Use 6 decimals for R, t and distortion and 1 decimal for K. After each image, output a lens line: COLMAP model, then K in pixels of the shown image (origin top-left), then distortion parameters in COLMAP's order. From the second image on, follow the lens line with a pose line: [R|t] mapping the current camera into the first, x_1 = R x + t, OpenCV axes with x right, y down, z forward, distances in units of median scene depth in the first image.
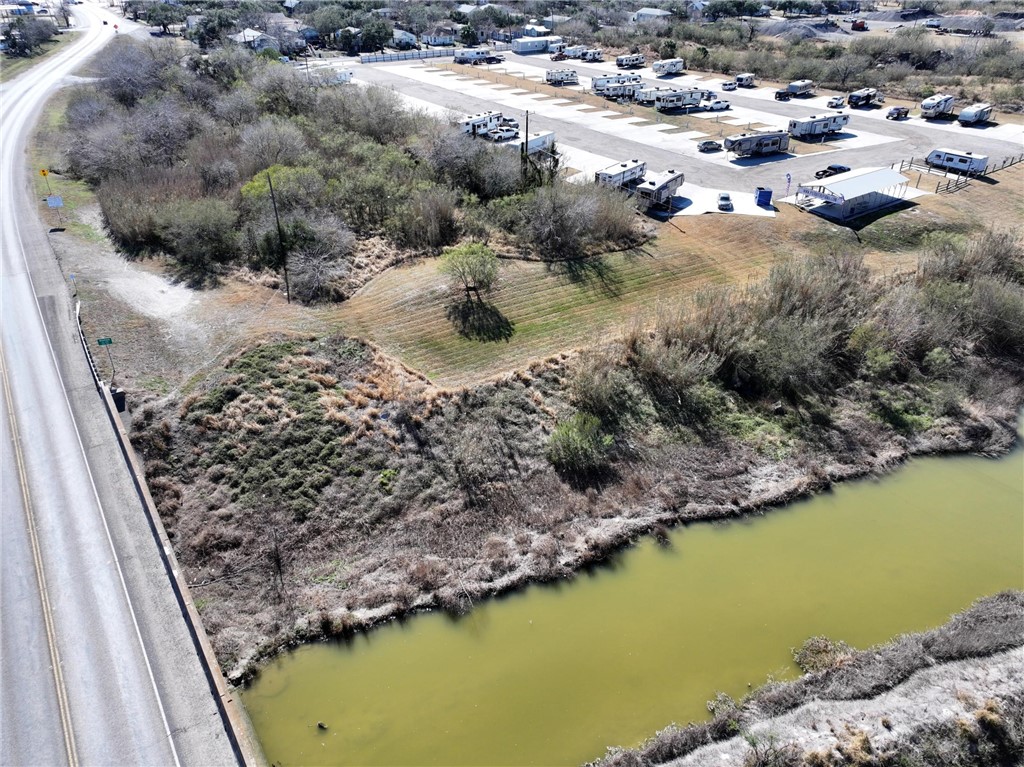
lens RADIAL K [[719.1, 0, 514.4], [0, 719.1, 383.3], [0, 0, 1]] dist [-0.004318, 0.023825]
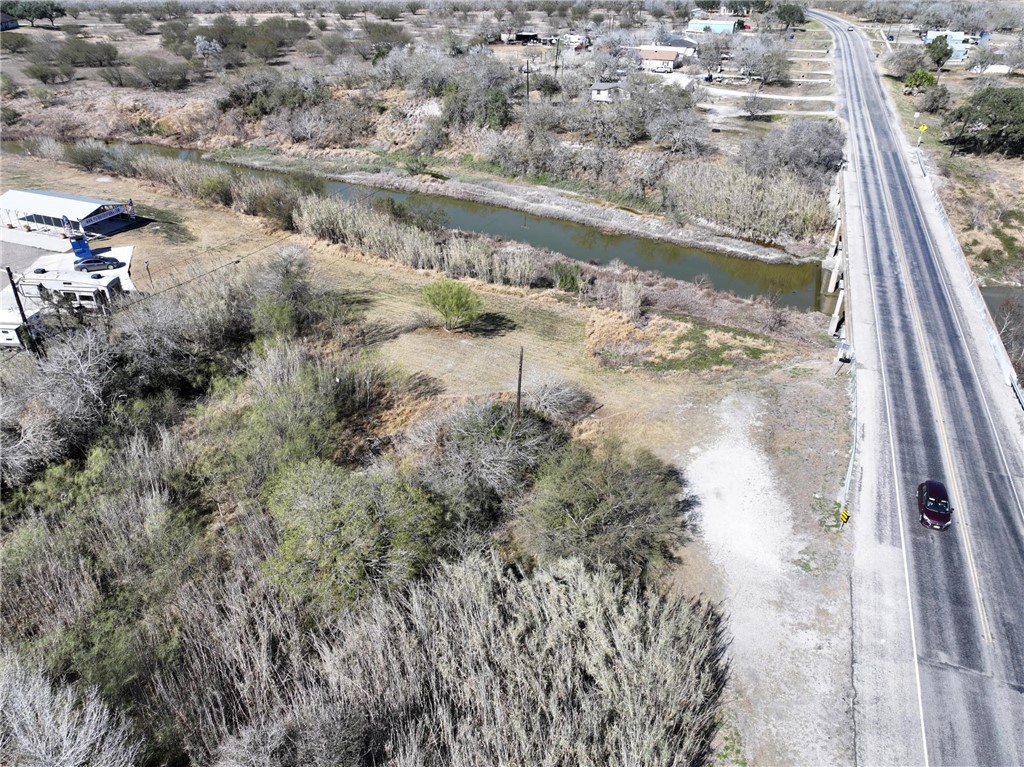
lens RADIAL K [[719.1, 0, 514.4], [0, 719.1, 383.3], [0, 0, 1]] dist [-0.004318, 0.023825]
pose [[-0.570892, -0.434411, 0.696685, -0.792214], [0.426231, 0.568434, 0.703712, -0.719297], [-0.701719, 0.698692, -0.139355, 1.149785]]
